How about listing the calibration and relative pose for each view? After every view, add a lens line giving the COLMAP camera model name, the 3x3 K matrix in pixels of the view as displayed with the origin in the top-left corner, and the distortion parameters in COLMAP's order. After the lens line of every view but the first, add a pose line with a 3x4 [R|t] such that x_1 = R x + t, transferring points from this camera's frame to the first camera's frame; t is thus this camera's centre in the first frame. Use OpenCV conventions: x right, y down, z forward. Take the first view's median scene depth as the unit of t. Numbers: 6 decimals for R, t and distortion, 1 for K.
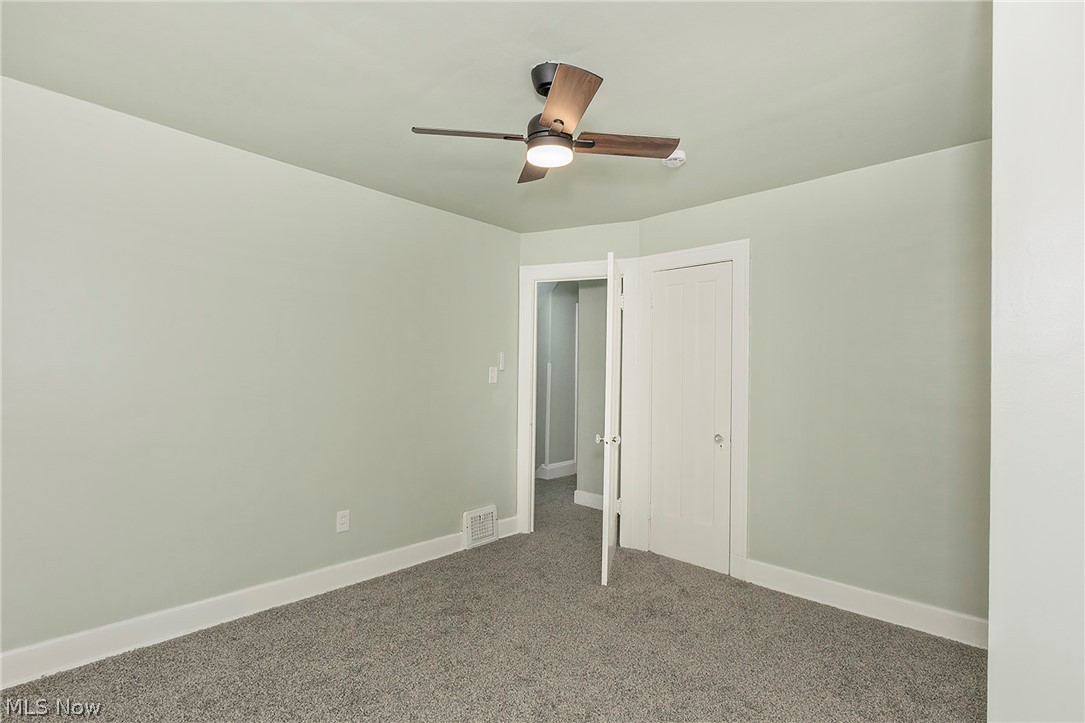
lens RADIAL K [[495.2, 0, 533.3], [0, 495.2, 362.0], [0, 0, 1]] dist [-0.000414, -0.000052]
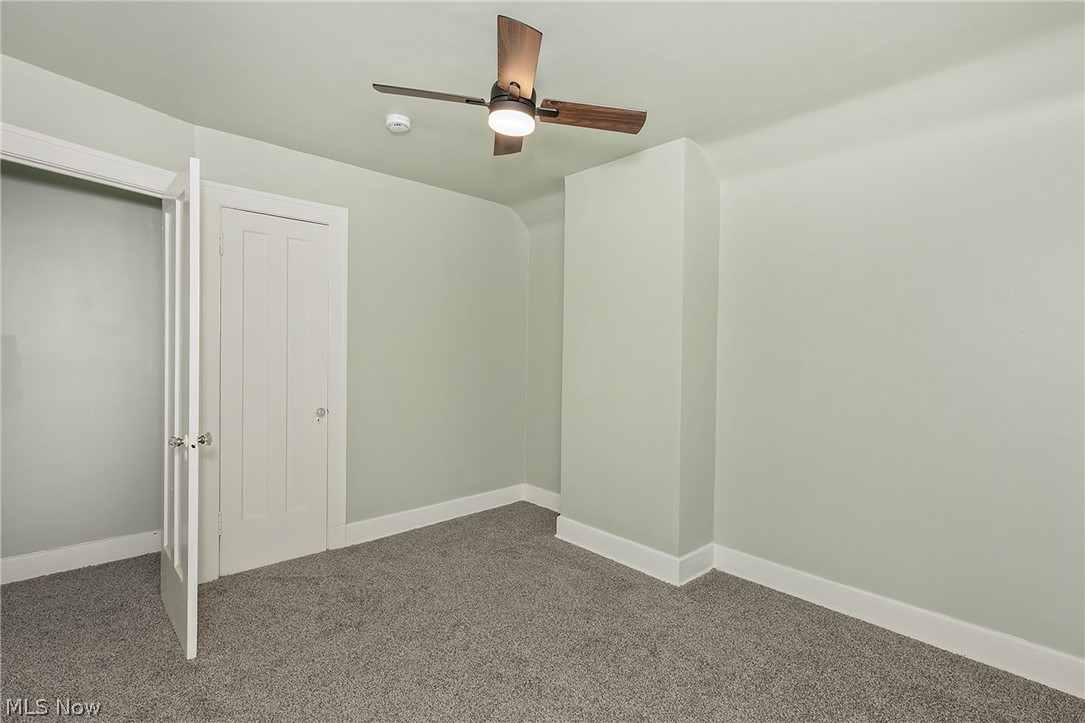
lens RADIAL K [[495.2, 0, 533.3], [0, 495.2, 362.0], [0, 0, 1]] dist [-0.000414, -0.000052]
pose [[0.094289, -0.026559, 0.995191, -0.536015], [-0.014338, 0.999504, 0.028033, 0.028135], [-0.995442, -0.016913, 0.093861, 0.523902]]
